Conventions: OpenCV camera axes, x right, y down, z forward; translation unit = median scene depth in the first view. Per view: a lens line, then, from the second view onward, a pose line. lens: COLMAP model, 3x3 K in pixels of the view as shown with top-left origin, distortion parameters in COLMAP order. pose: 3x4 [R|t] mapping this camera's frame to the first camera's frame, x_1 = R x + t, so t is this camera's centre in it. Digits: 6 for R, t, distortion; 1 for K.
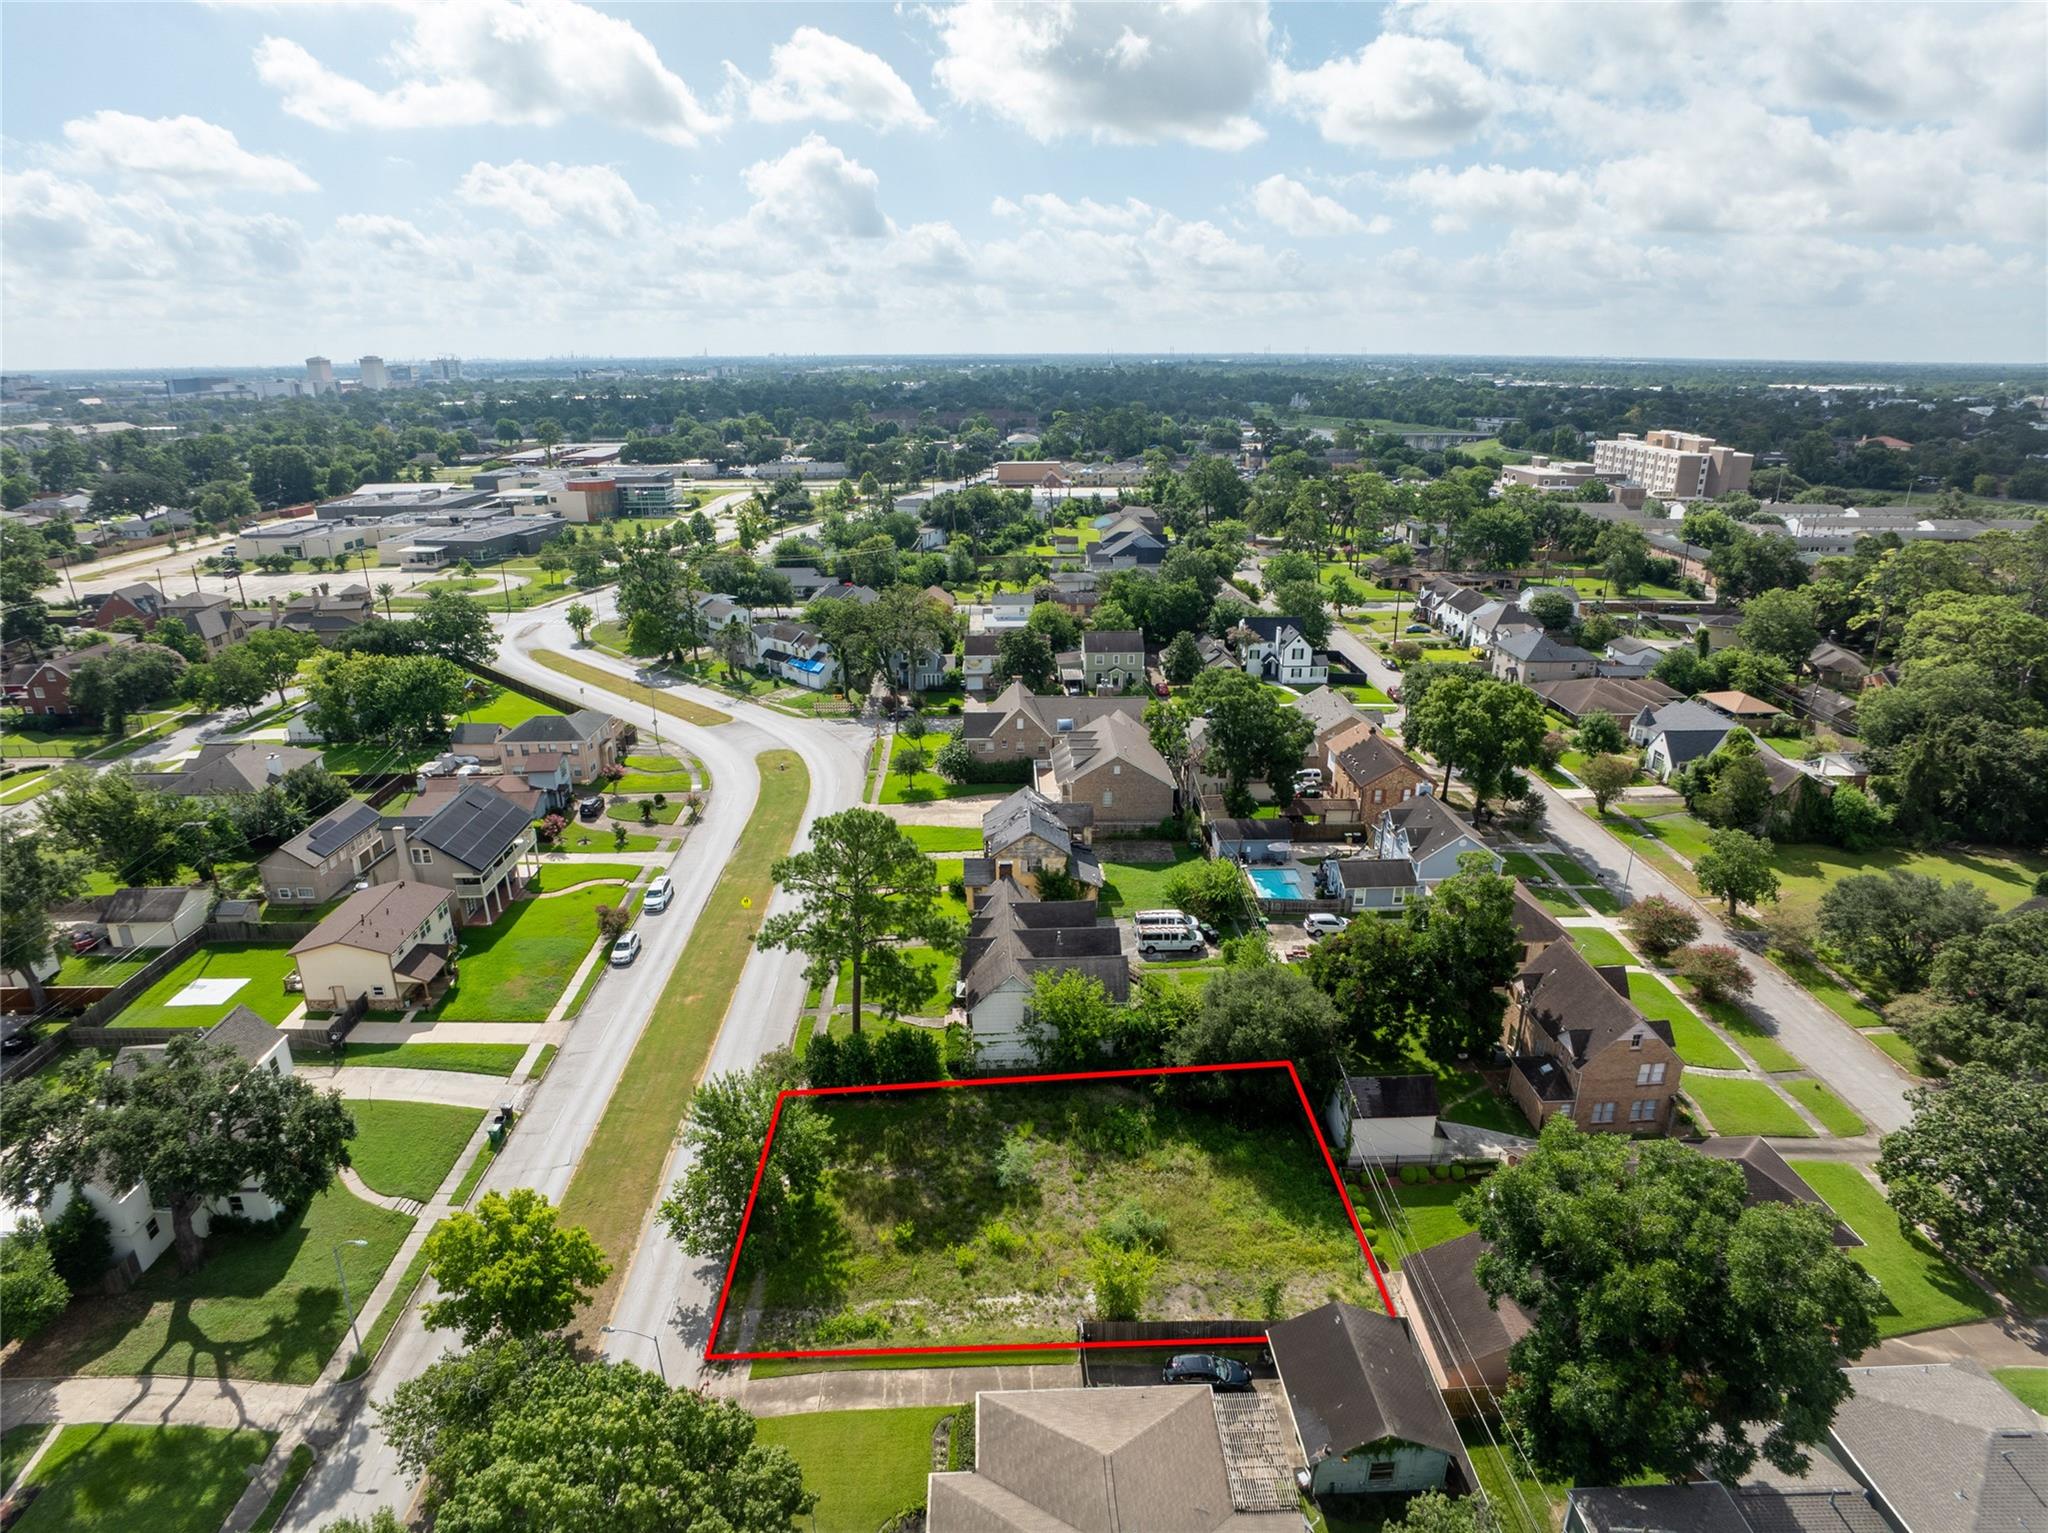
lens RADIAL K [[1158.8, 0, 1018.5], [0, 1158.8, 772.7], [0, 0, 1]] dist [-0.067108, 0.025745]
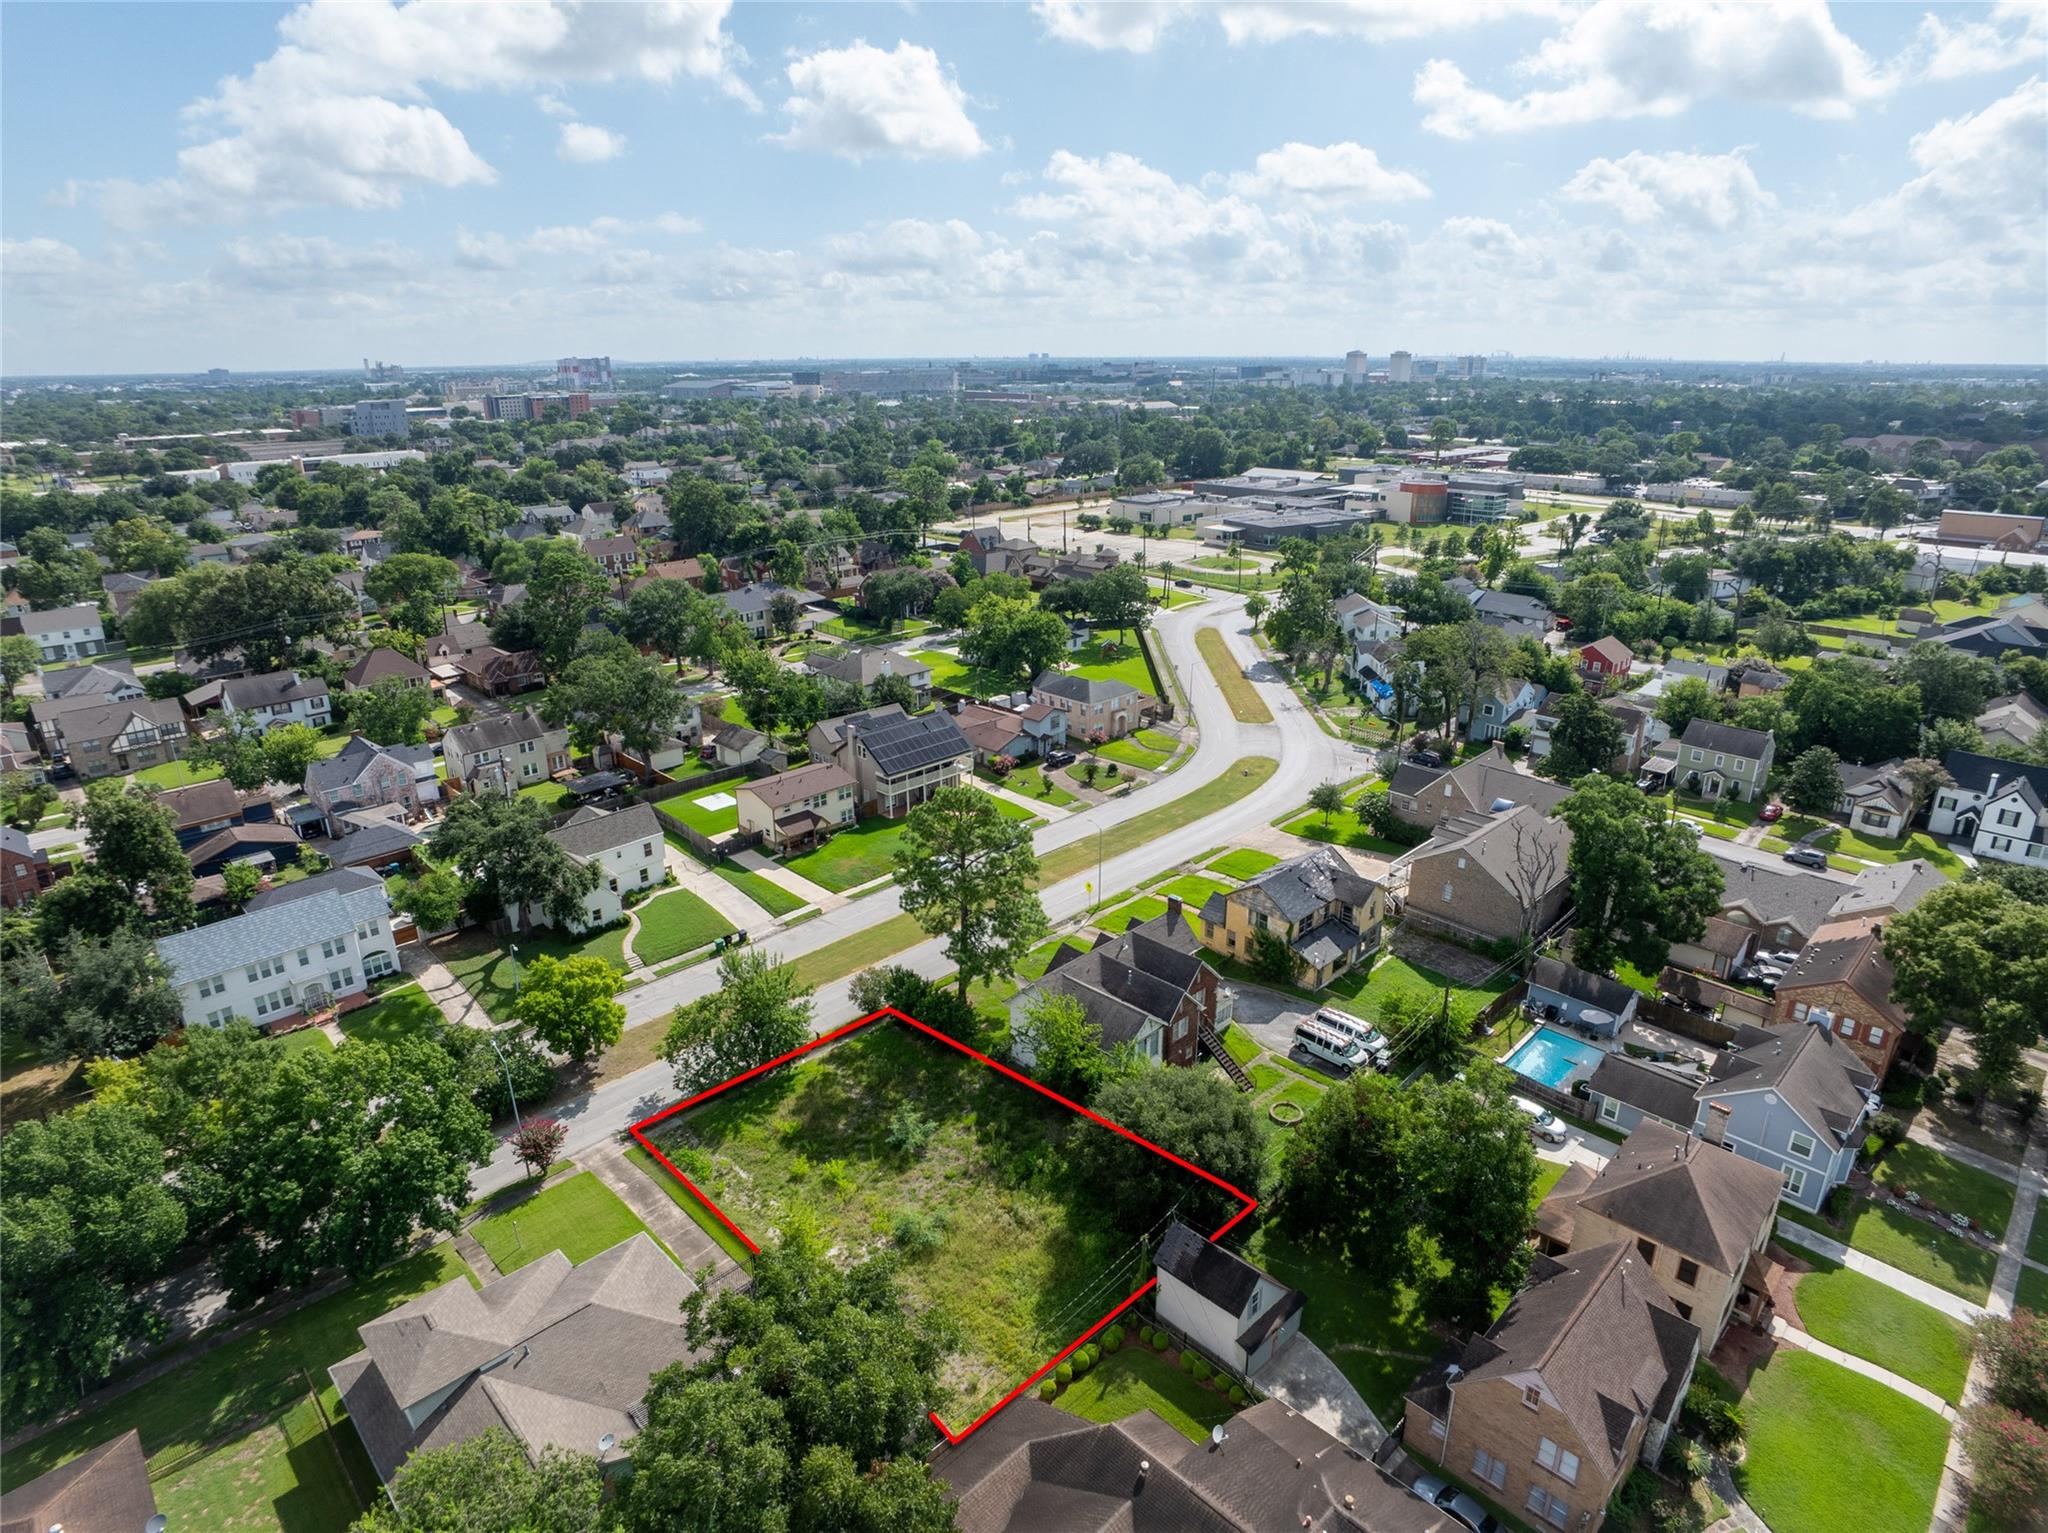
lens RADIAL K [[1158.8, 0, 1018.5], [0, 1158.8, 772.7], [0, 0, 1]] dist [-0.067108, 0.025745]
pose [[0.672619, 0.251743, -0.695851, 0.181466], [-0.250785, 0.962254, 0.105709, -0.030714], [0.696197, 0.103407, 0.710364, 0.066839]]
